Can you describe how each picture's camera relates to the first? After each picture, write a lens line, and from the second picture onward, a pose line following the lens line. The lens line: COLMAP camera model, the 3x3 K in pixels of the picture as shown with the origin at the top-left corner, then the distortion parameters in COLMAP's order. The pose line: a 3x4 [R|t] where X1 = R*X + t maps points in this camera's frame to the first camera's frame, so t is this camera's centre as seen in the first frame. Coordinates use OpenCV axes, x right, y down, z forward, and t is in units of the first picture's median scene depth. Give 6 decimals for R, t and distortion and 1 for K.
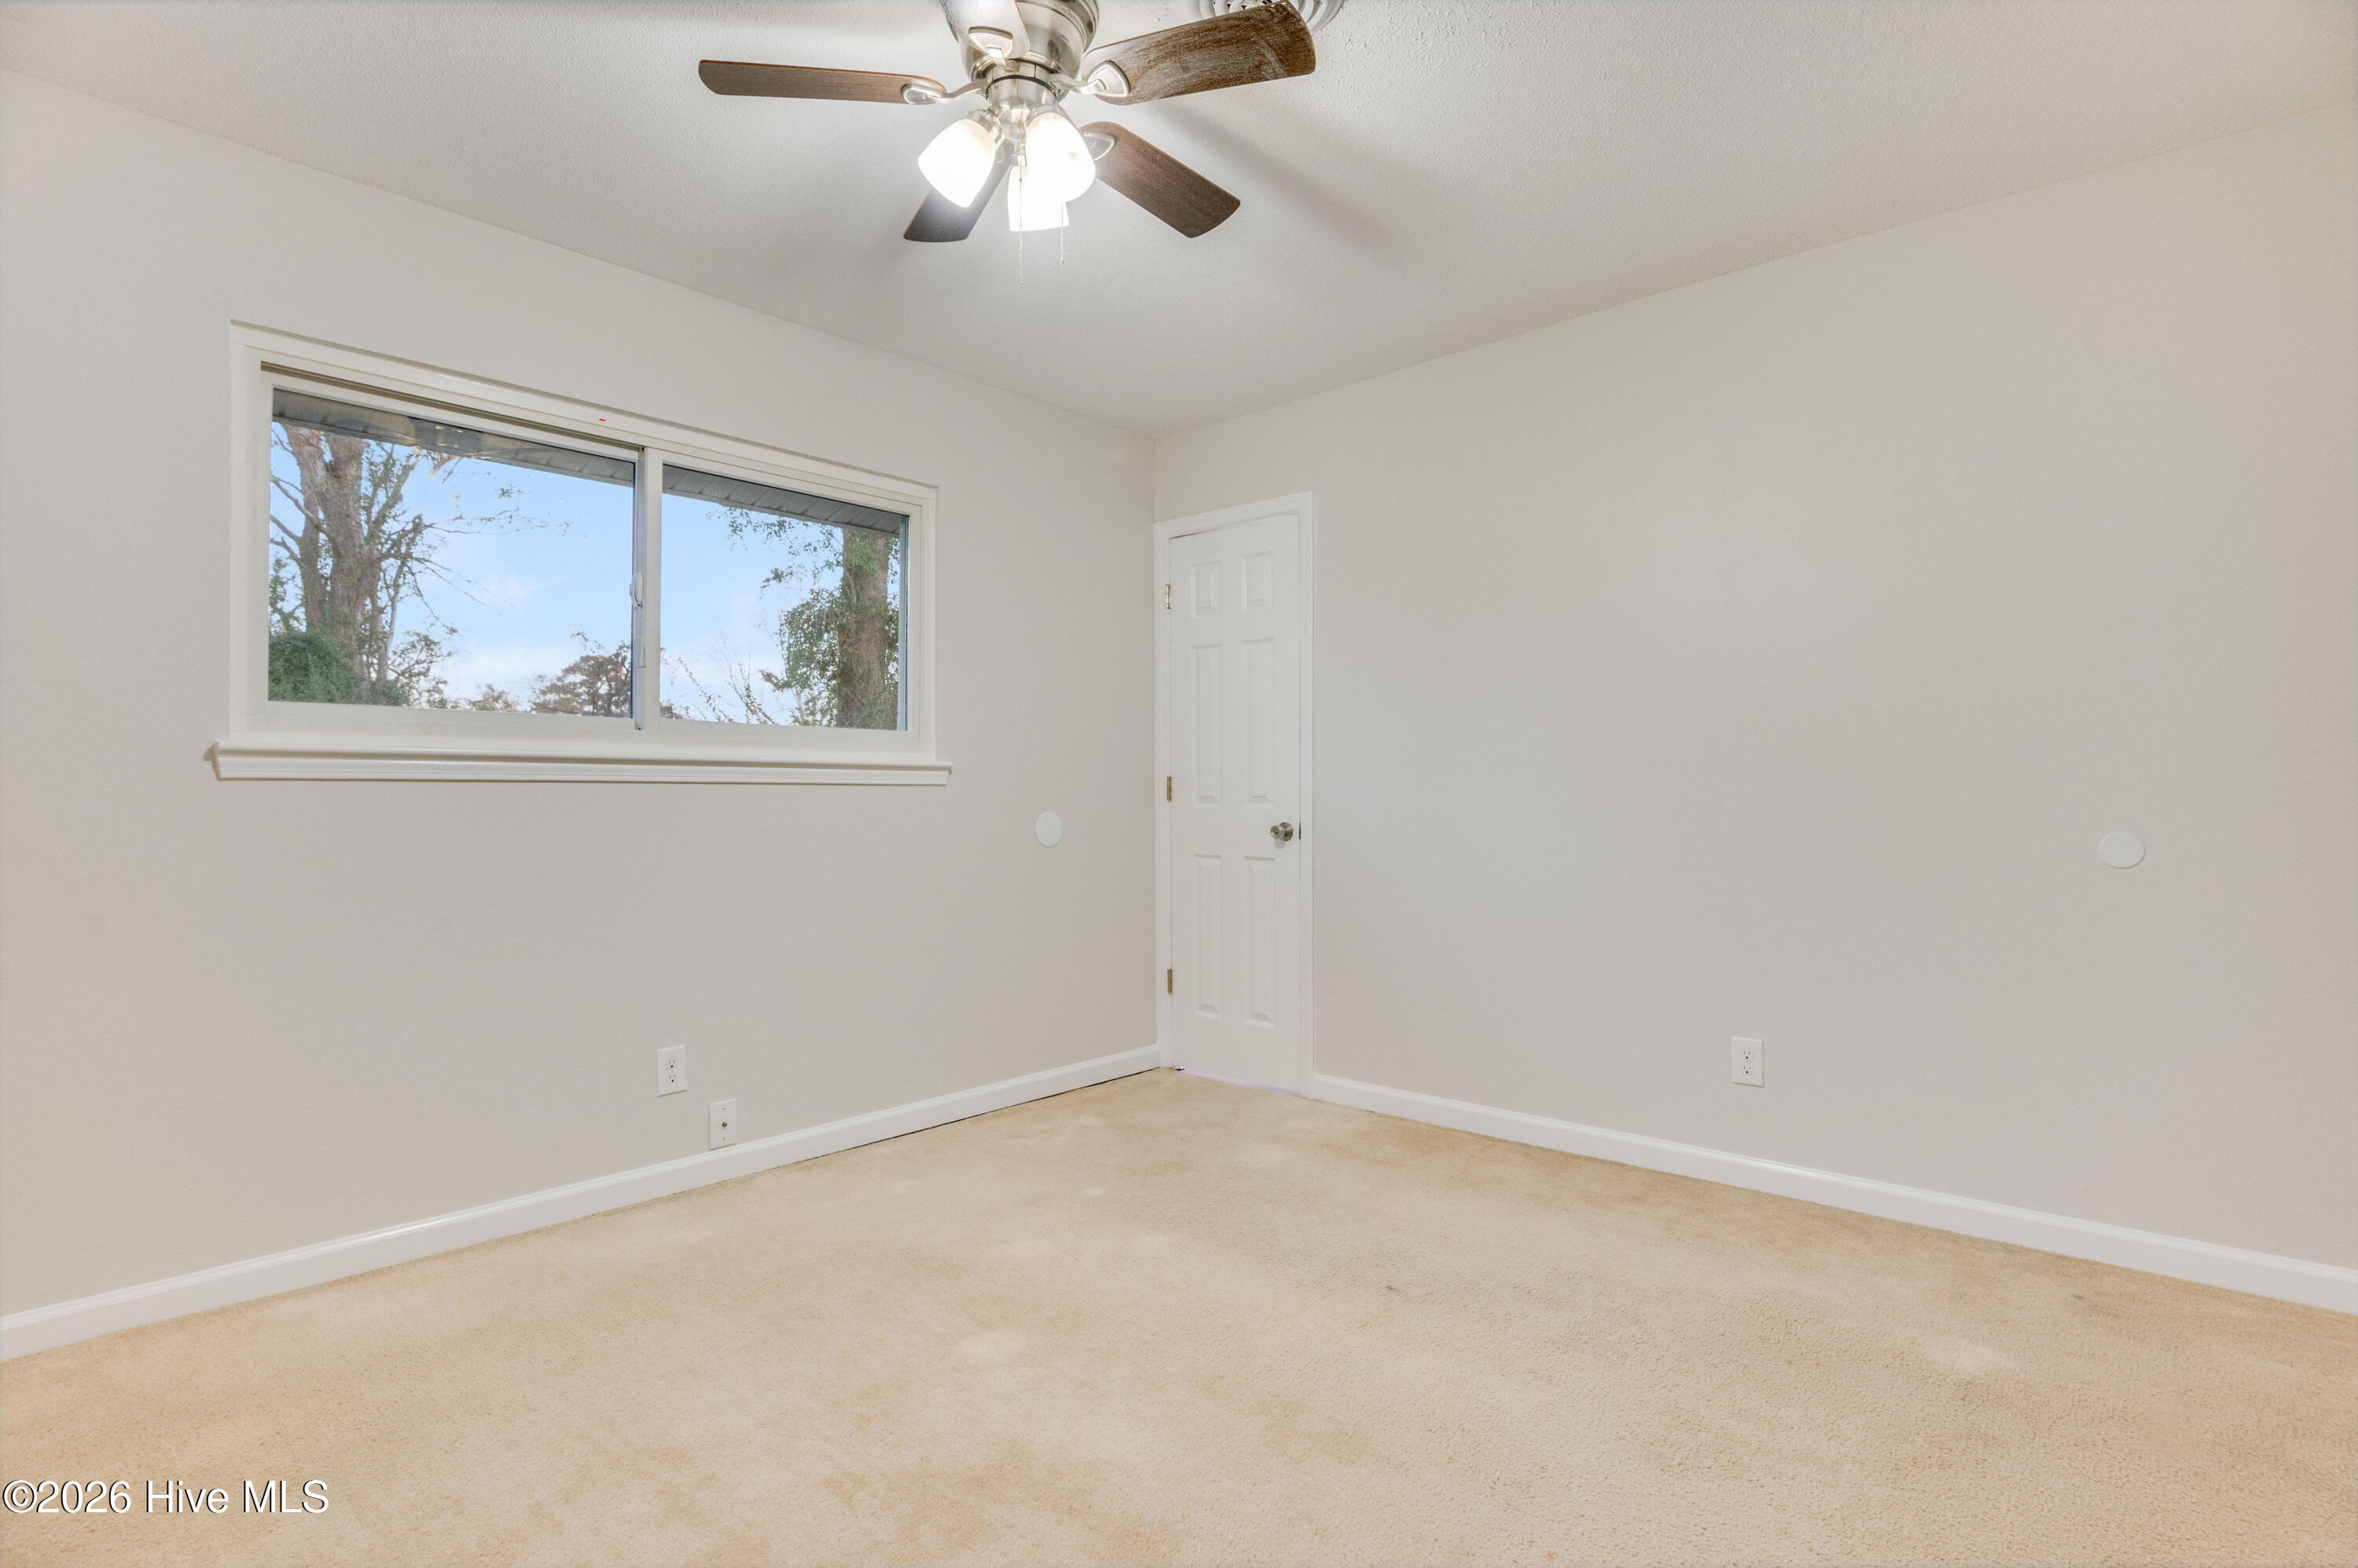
lens RADIAL K [[1151.4, 0, 1181.3], [0, 1151.4, 787.3], [0, 0, 1]] dist [-0.016994, -0.000219]
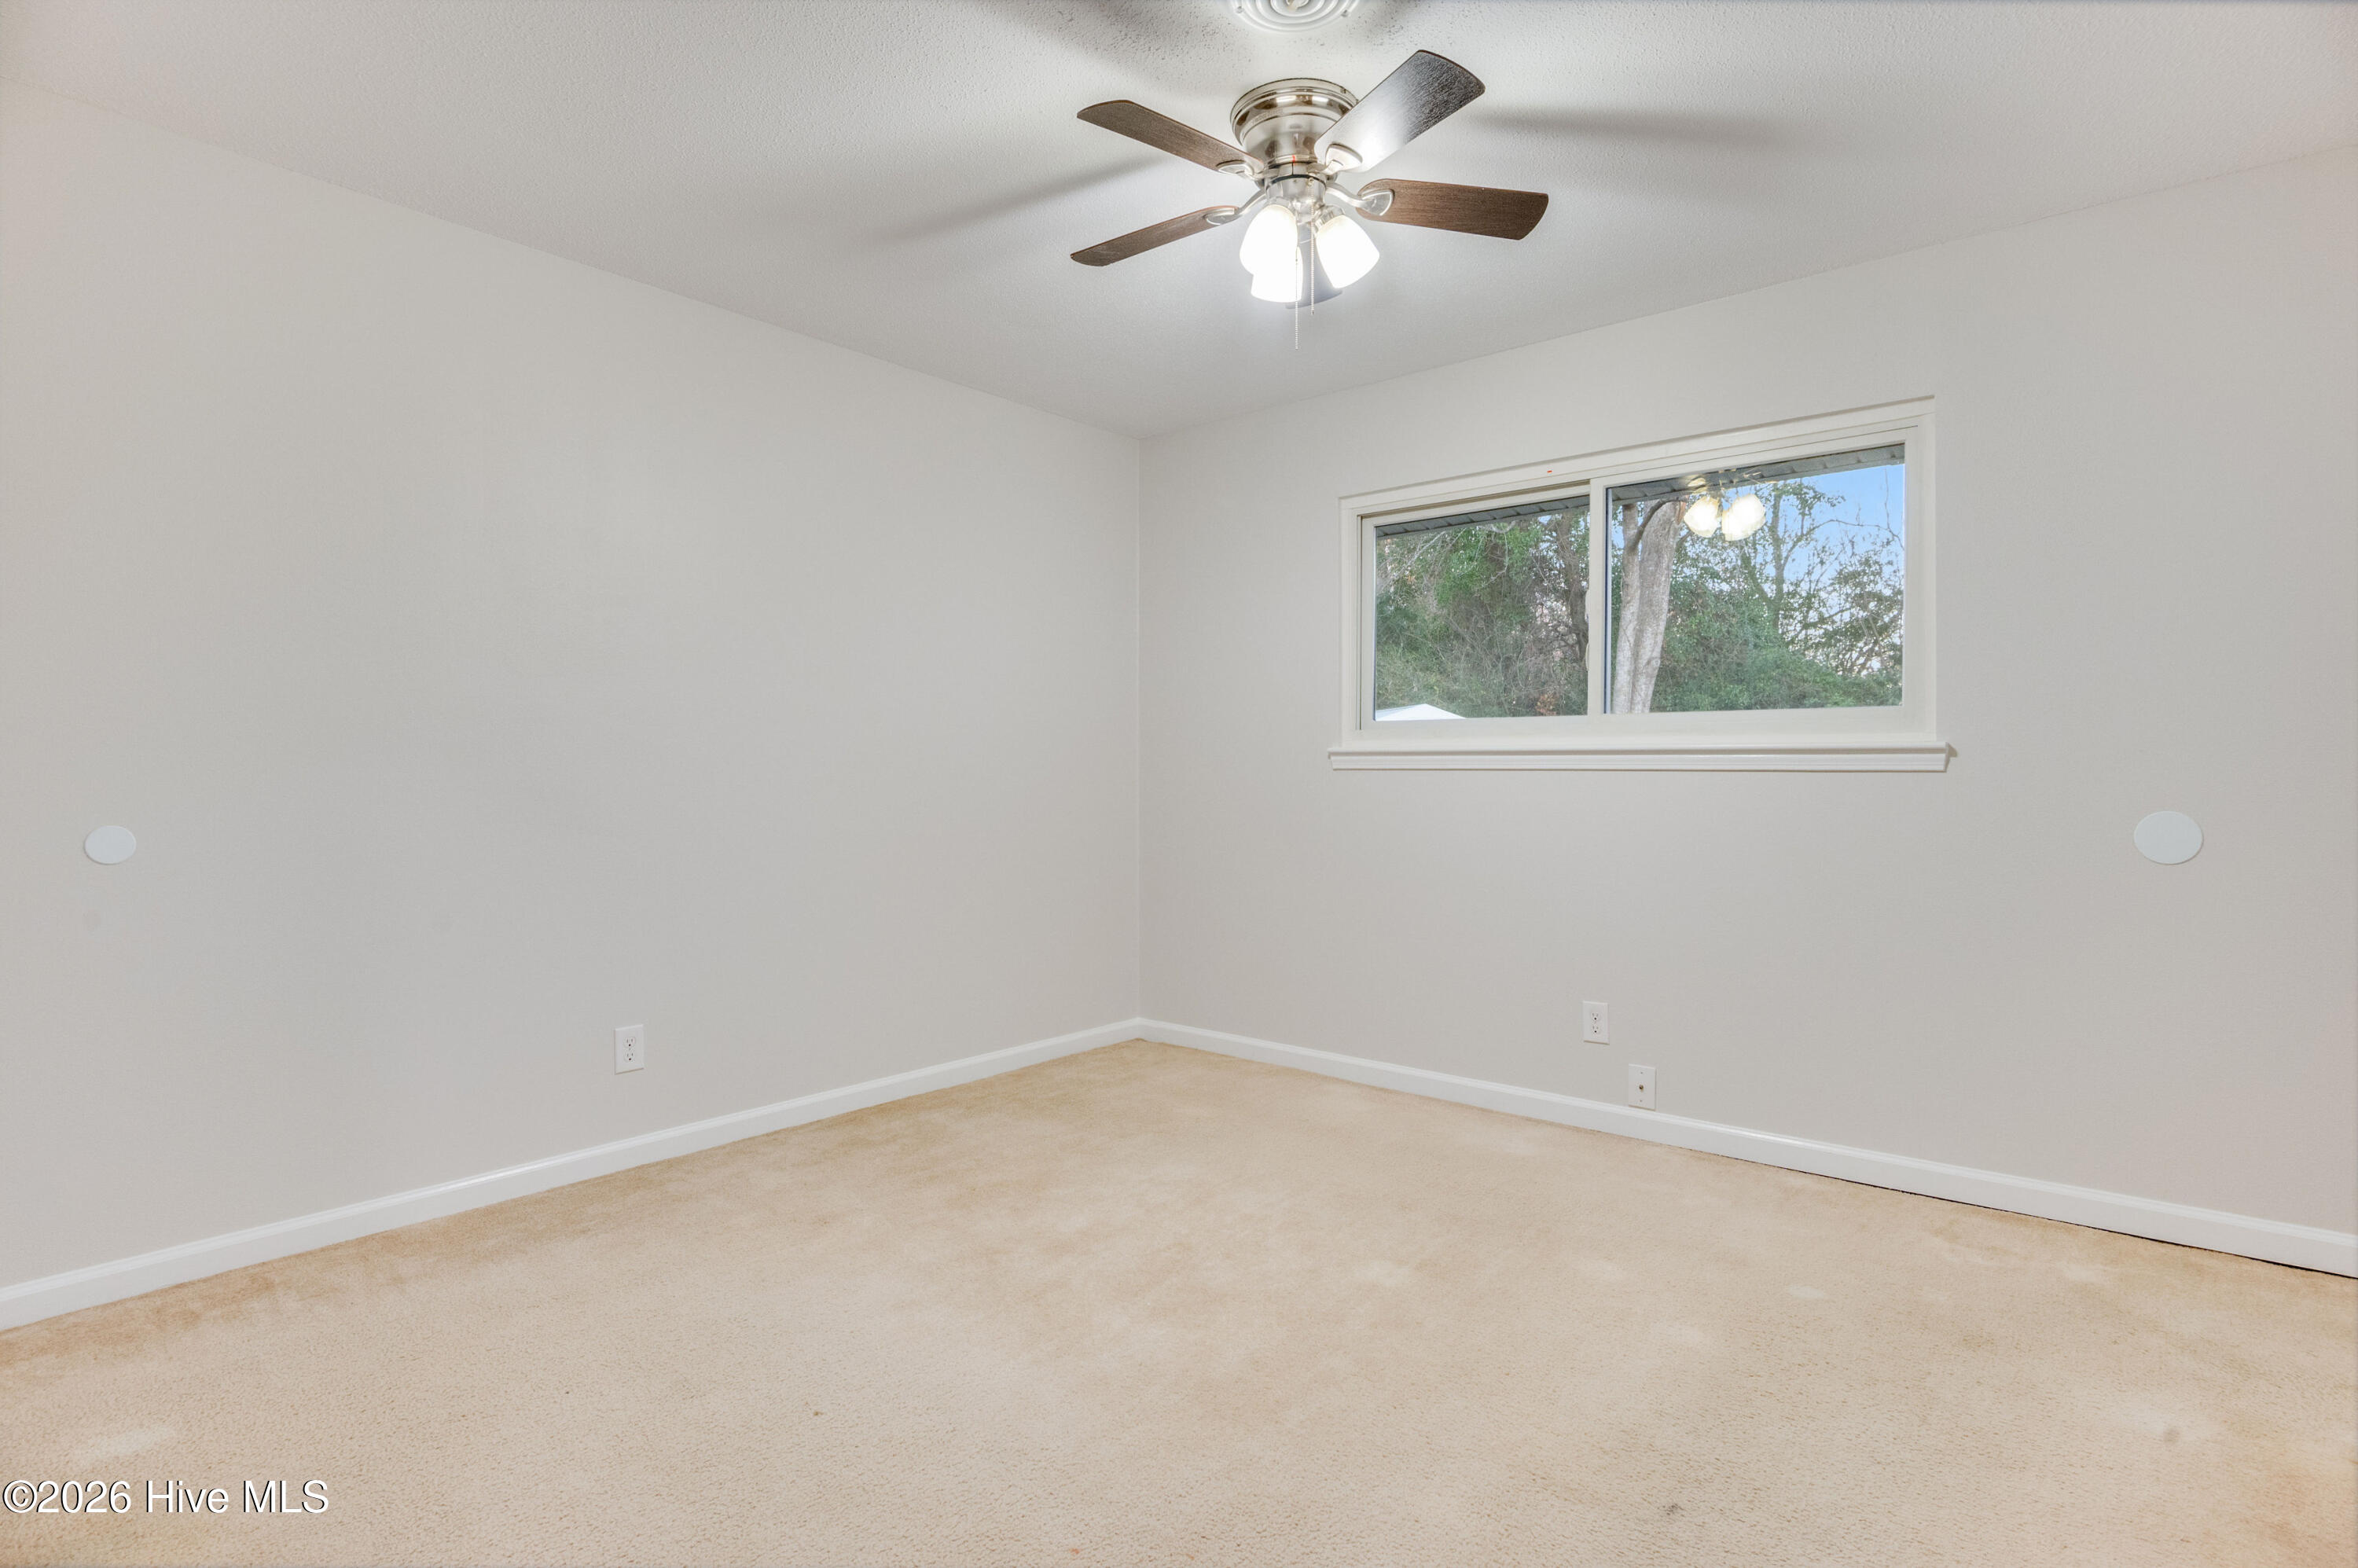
lens RADIAL K [[1091.6, 0, 1182.6], [0, 1091.6, 804.6], [0, 0, 1]] dist [0.001292, 0.000248]
pose [[0.067889, 0.022092, -0.997448, 0.575742], [-0.003628, 0.999754, 0.021896, 0.007387], [0.997686, 0.002133, 0.067953, 0.488177]]
